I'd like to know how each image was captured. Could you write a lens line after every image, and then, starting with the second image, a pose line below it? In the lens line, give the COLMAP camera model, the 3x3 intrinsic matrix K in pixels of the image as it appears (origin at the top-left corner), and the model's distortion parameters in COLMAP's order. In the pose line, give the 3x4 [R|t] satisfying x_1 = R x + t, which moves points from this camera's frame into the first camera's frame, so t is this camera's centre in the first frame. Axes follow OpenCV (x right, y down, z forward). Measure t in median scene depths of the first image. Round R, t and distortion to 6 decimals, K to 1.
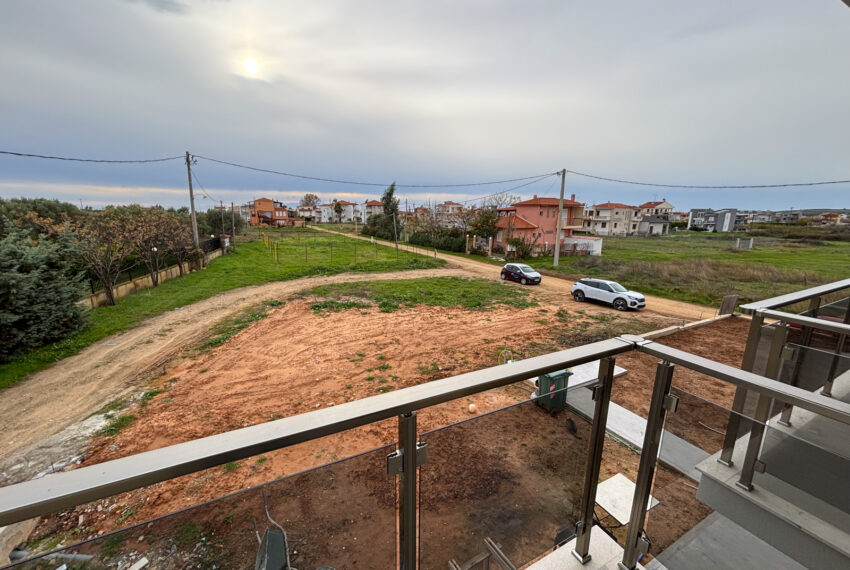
lens RADIAL K [[345.6, 0, 425.2], [0, 345.6, 283.5], [0, 0, 1]] dist [0.003858, -0.000439]
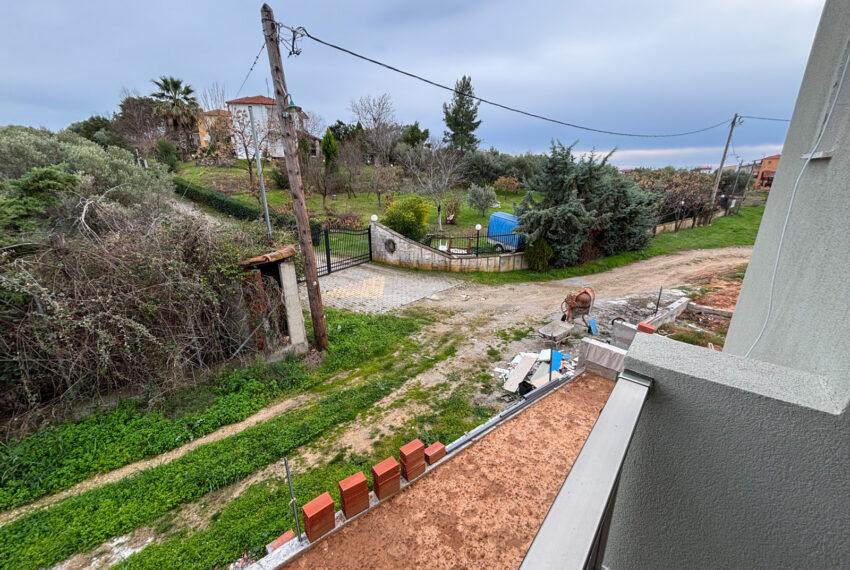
lens RADIAL K [[345.6, 0, 425.2], [0, 345.6, 283.5], [0, 0, 1]] dist [0.003858, -0.000439]
pose [[0.388352, 0.275874, -0.879247, 0.058618], [-0.183156, 0.958208, 0.219751, 0.126737], [0.903126, 0.075699, 0.422651, -0.568494]]
